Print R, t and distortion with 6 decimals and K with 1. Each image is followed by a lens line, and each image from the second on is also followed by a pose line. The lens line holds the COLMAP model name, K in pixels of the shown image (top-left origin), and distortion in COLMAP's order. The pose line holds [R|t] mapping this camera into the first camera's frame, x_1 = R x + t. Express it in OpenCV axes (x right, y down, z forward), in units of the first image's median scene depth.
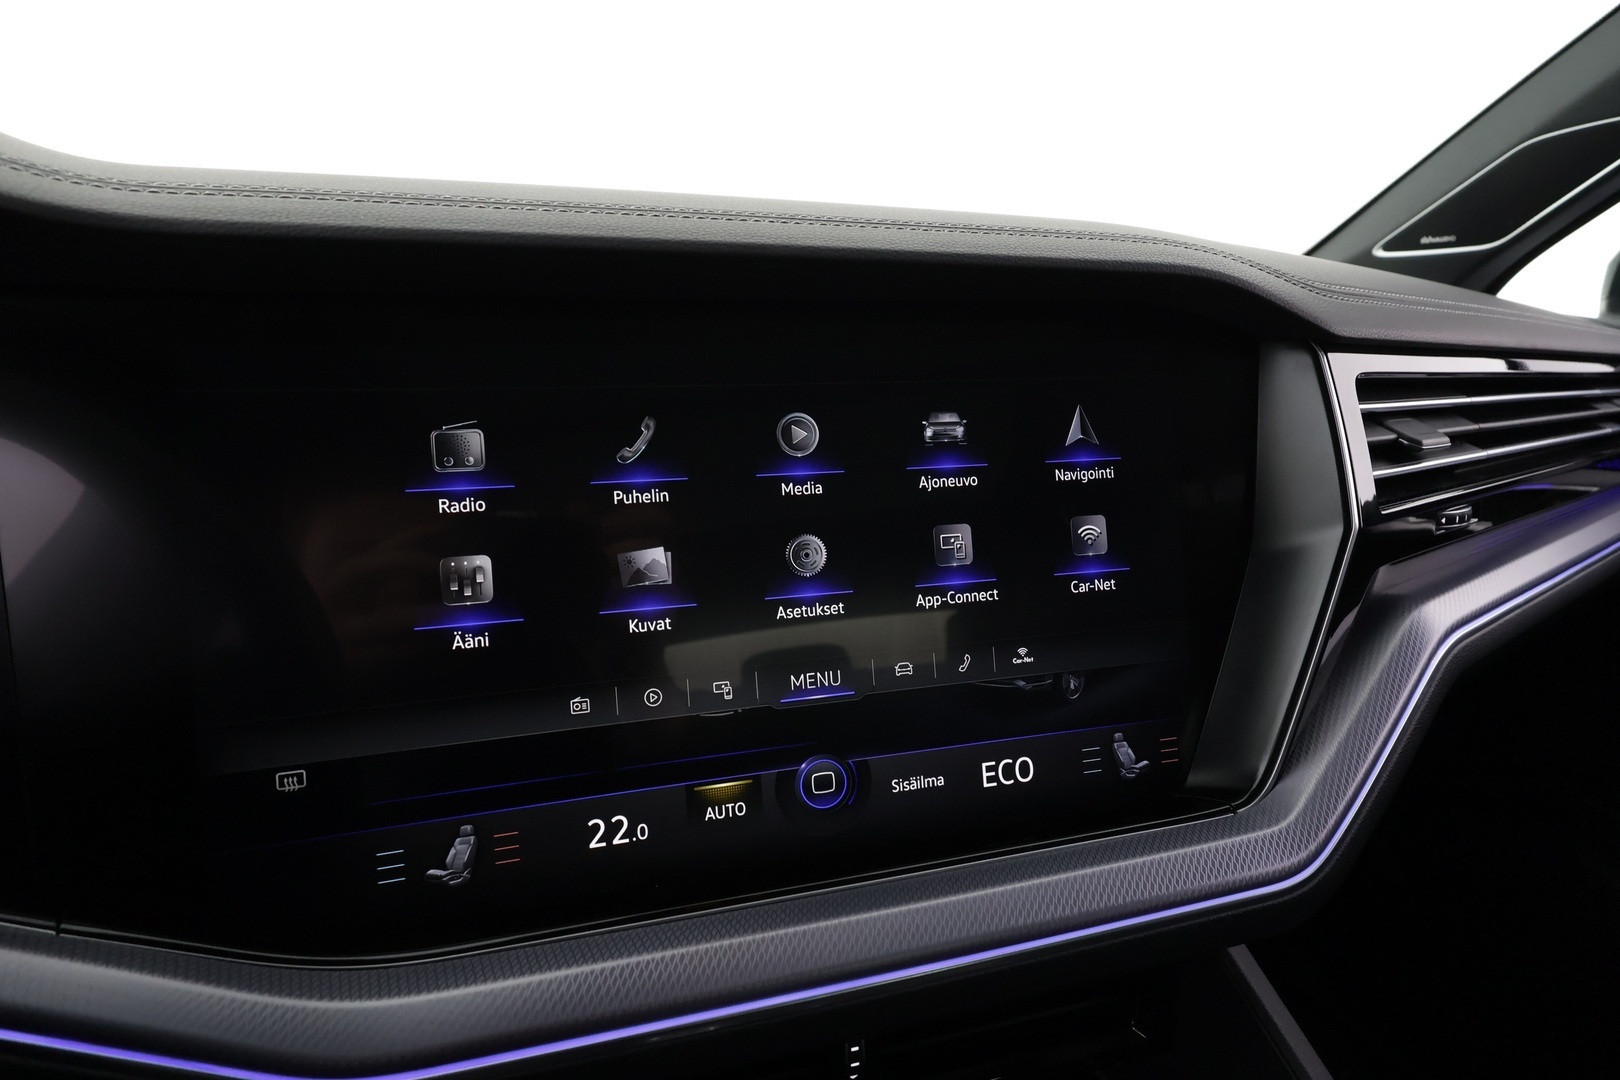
lens RADIAL K [[876.3, 0, 812.7], [0, 876.3, 544.5], [0, 0, 1]] dist [0.004952, -0.002080]
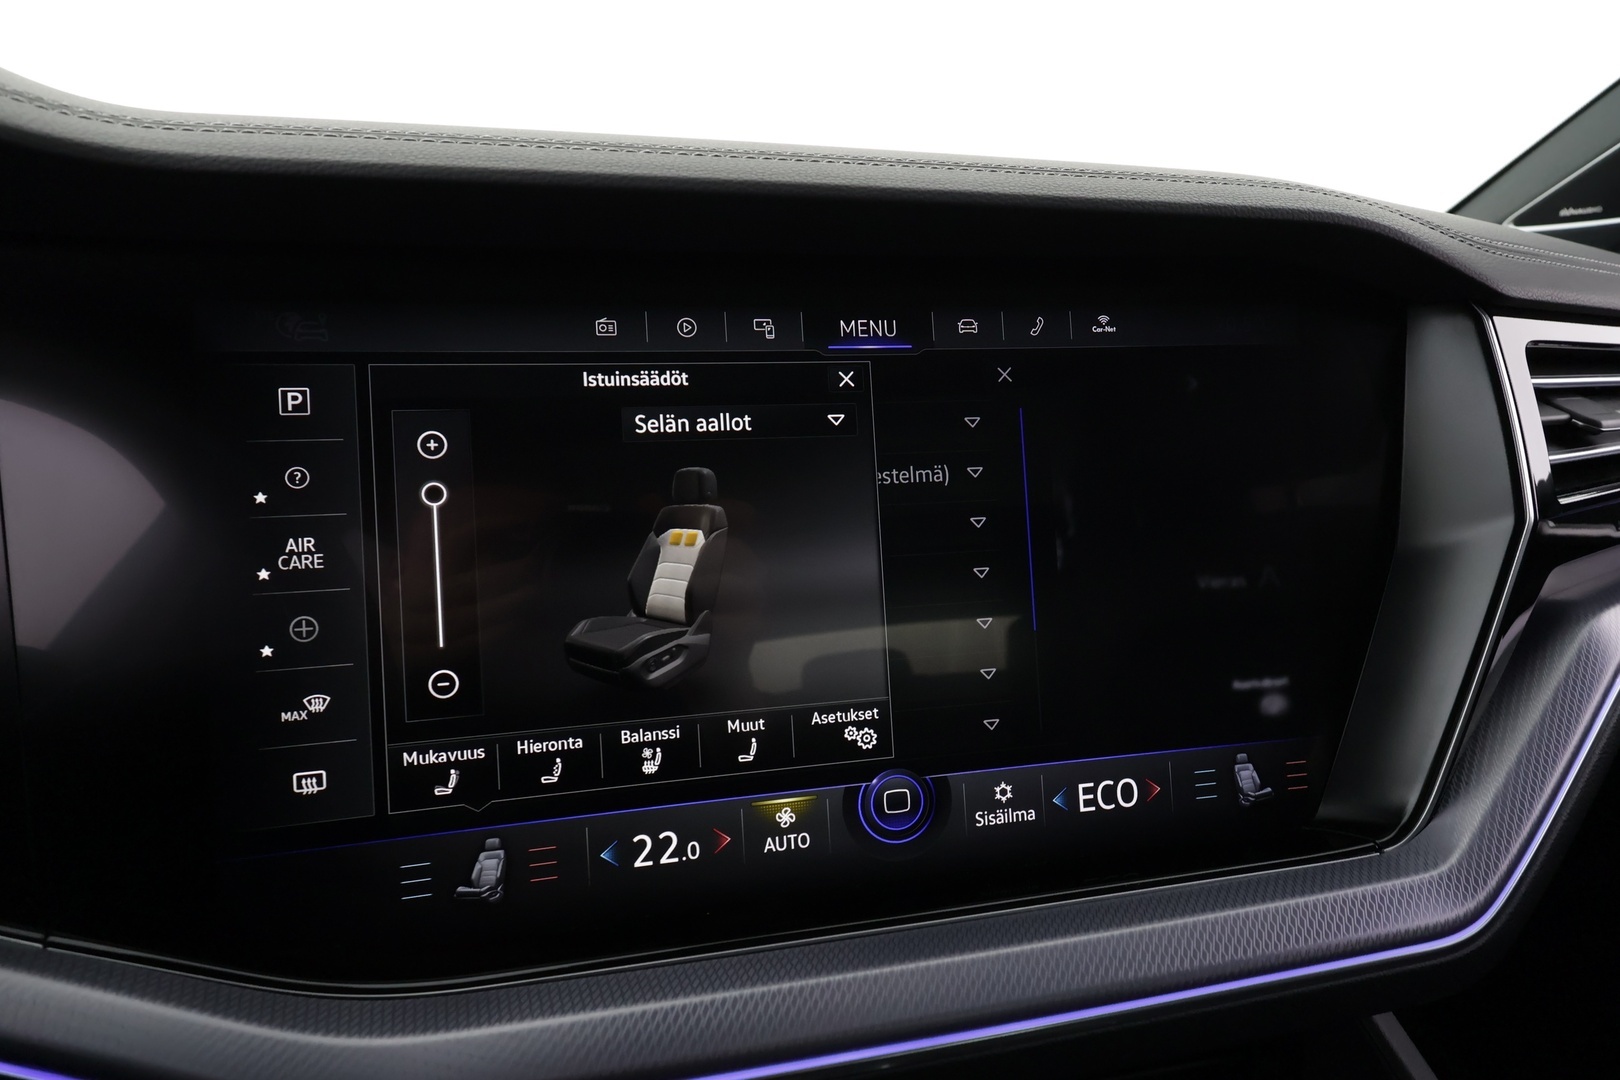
lens RADIAL K [[876.3, 0, 812.7], [0, 876.3, 544.5], [0, 0, 1]] dist [0.004952, -0.002080]
pose [[0.997391, 0.011973, -0.071195, -0.013494], [-0.012307, 0.999915, -0.004247, 0.019071], [0.071139, 0.005112, 0.997453, 0.118345]]
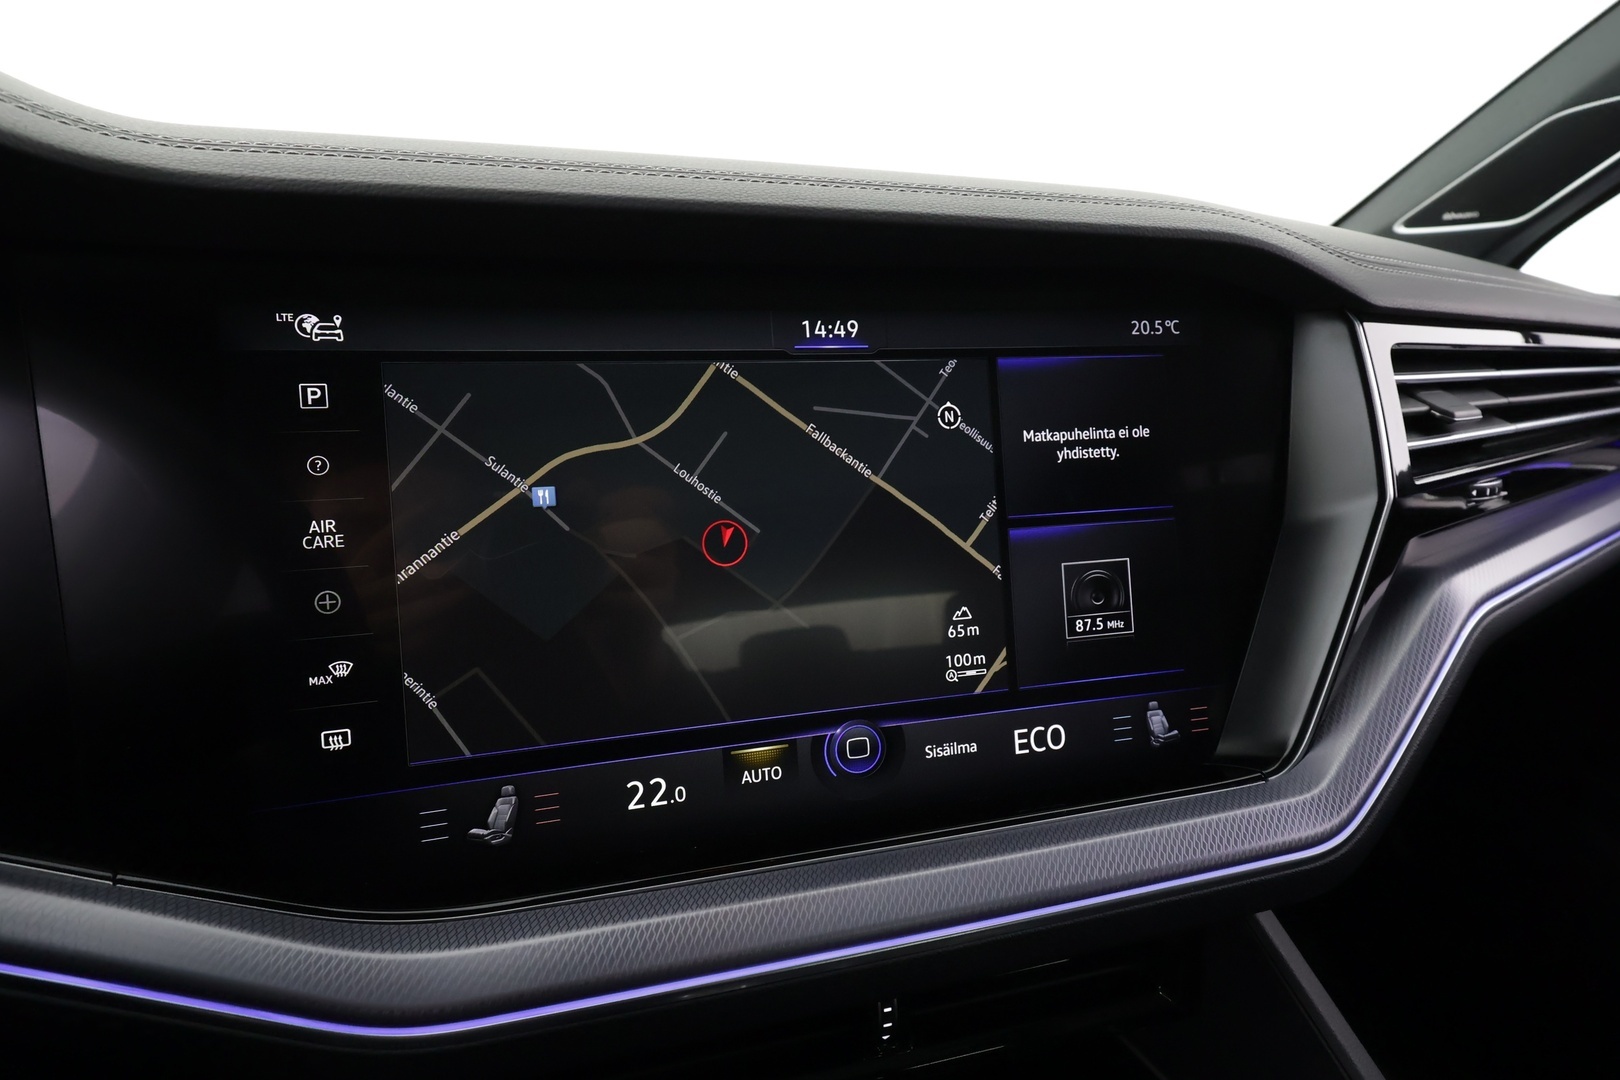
lens RADIAL K [[876.8, 0, 812.8], [0, 876.8, 543.1], [0, 0, 1]] dist [0.003422, -0.000198]
pose [[0.999984, 0.005020, -0.002492, -0.040691], [-0.004976, 0.999836, 0.017407, 0.020772], [0.002579, -0.017394, 0.999845, -0.002360]]
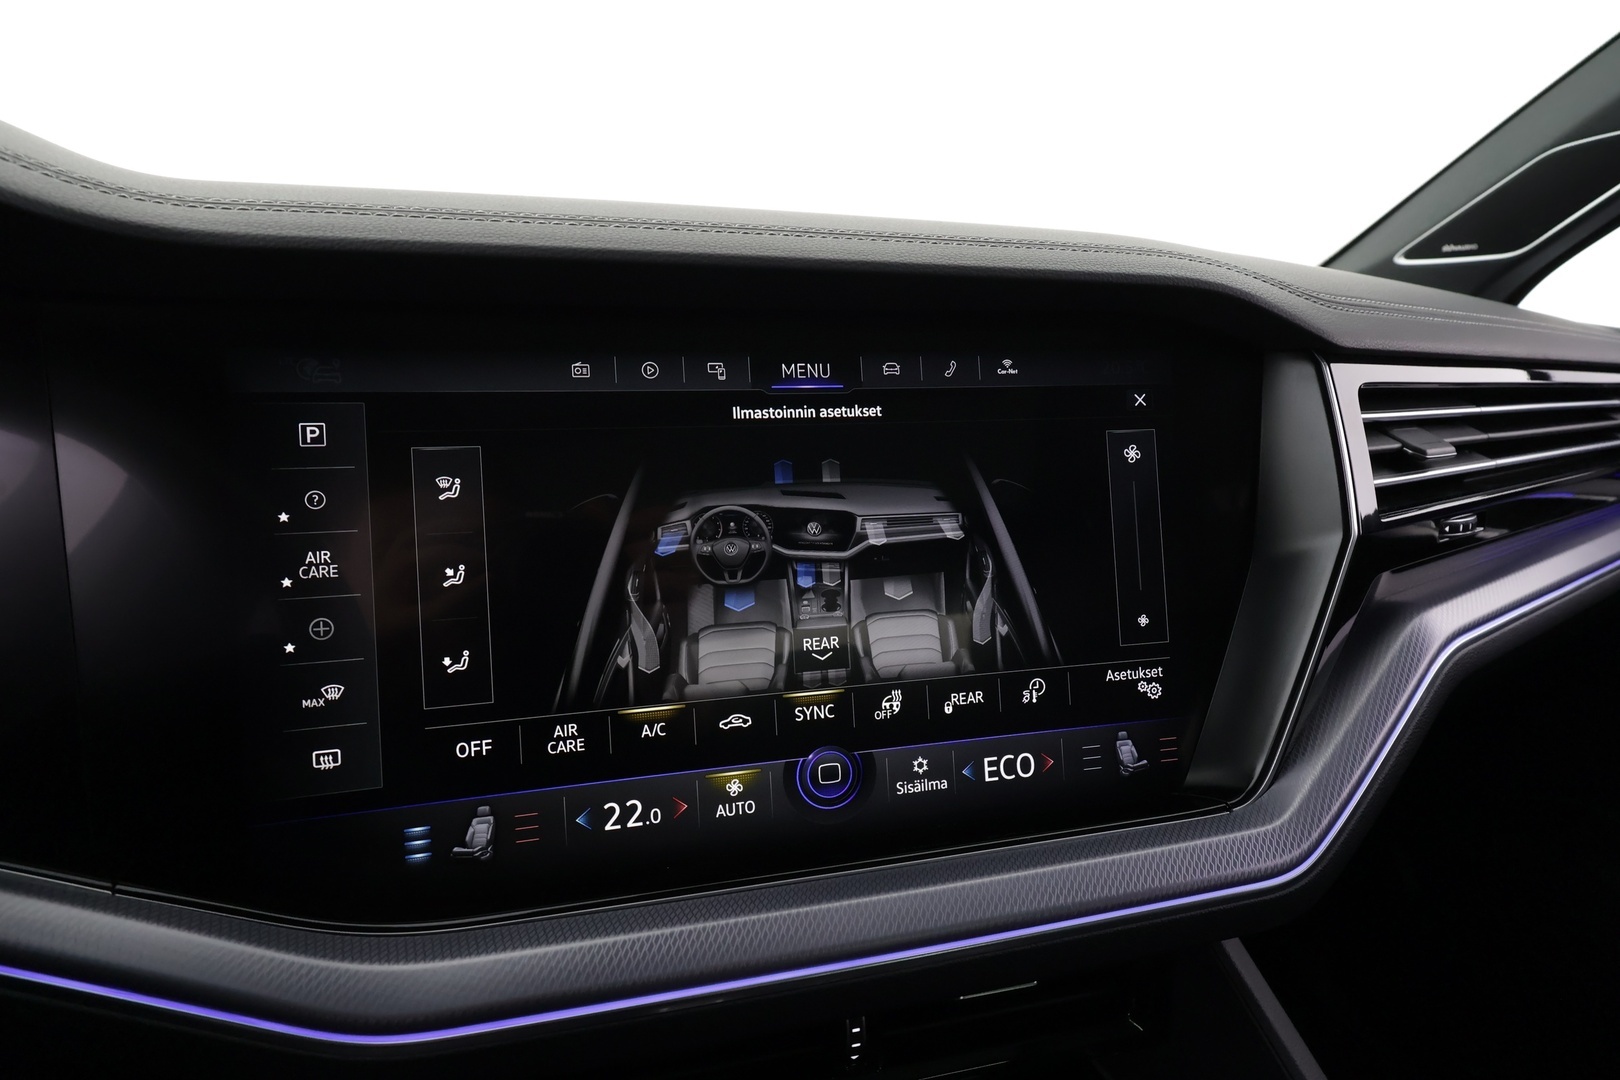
lens RADIAL K [[876.8, 0, 812.8], [0, 876.8, 543.1], [0, 0, 1]] dist [0.003422, -0.000198]
pose [[0.999554, 0.013163, -0.026798, 0.017592], [-0.013242, 0.999908, -0.002768, 0.001955], [0.026759, 0.003122, 0.999637, -0.043746]]
